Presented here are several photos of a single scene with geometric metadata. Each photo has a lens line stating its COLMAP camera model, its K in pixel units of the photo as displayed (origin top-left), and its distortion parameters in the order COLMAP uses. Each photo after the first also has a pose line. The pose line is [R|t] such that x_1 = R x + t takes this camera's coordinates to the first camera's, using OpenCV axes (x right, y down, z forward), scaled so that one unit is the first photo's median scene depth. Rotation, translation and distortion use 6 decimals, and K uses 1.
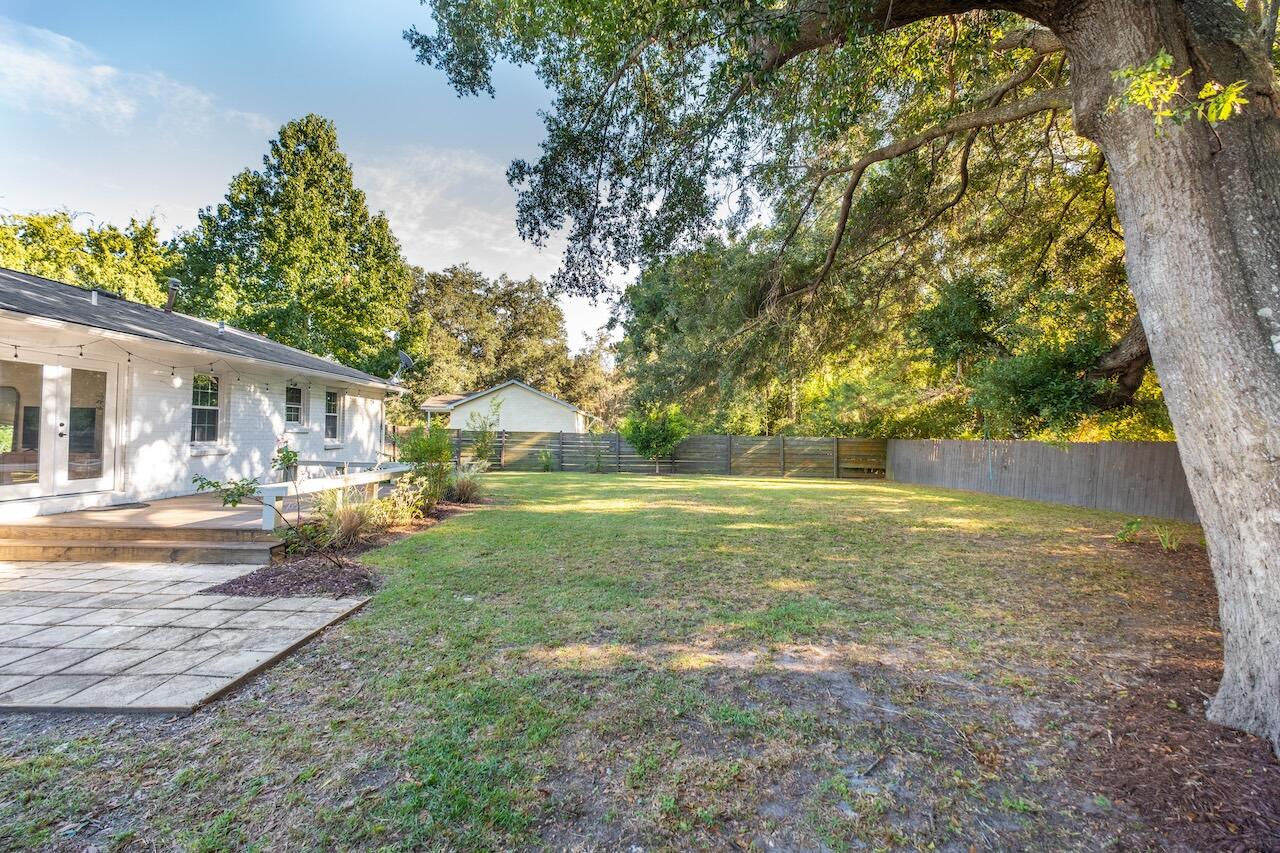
lens RADIAL K [[555.9, 0, 645.3], [0, 555.9, 452.2], [0, 0, 1]] dist [-0.004298, -0.001460]
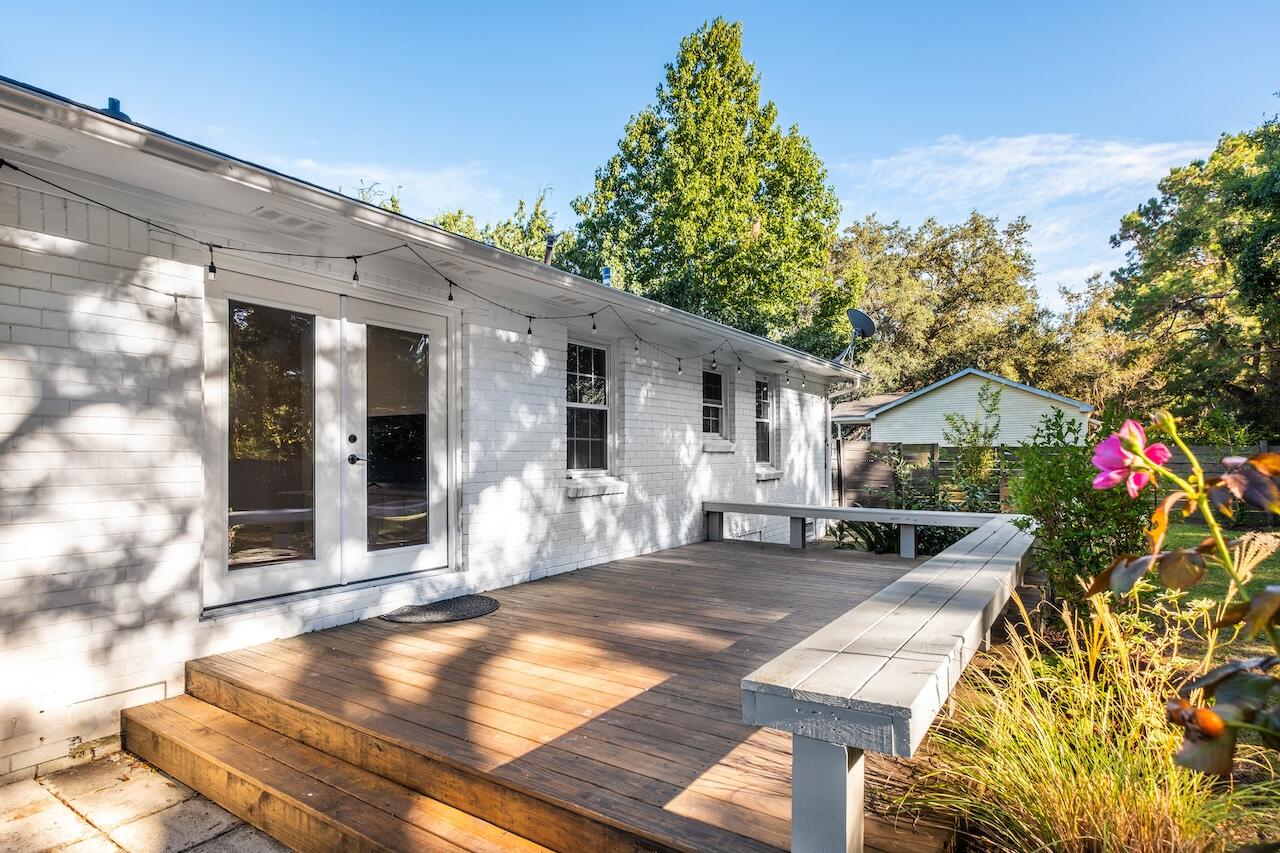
lens RADIAL K [[691.3, 0, 640.3], [0, 691.3, 433.4], [0, 0, 1]] dist [-0.003361, -0.000701]
pose [[0.825815, -0.016513, -0.563700, -0.245330], [-0.015262, 0.998551, -0.051611, -0.014732], [0.563735, 0.051225, 0.824366, 0.312891]]
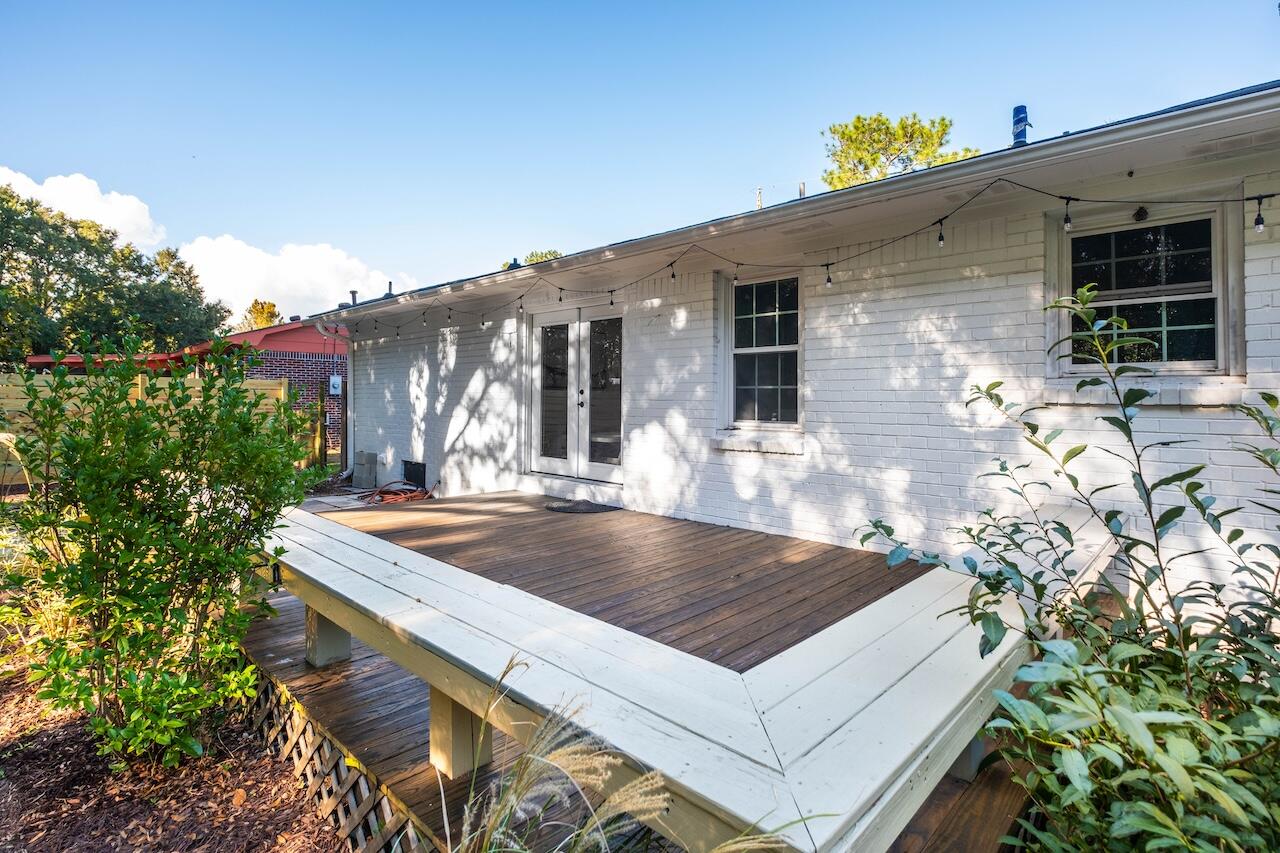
lens RADIAL K [[615.2, 0, 648.9], [0, 615.2, 391.1], [0, 0, 1]] dist [-0.001752, -0.000206]
pose [[-0.689987, -0.009793, -0.723755, -0.228268], [-0.024452, 0.999653, 0.009785, -0.032042], [0.723408, 0.024448, -0.689988, 0.818288]]
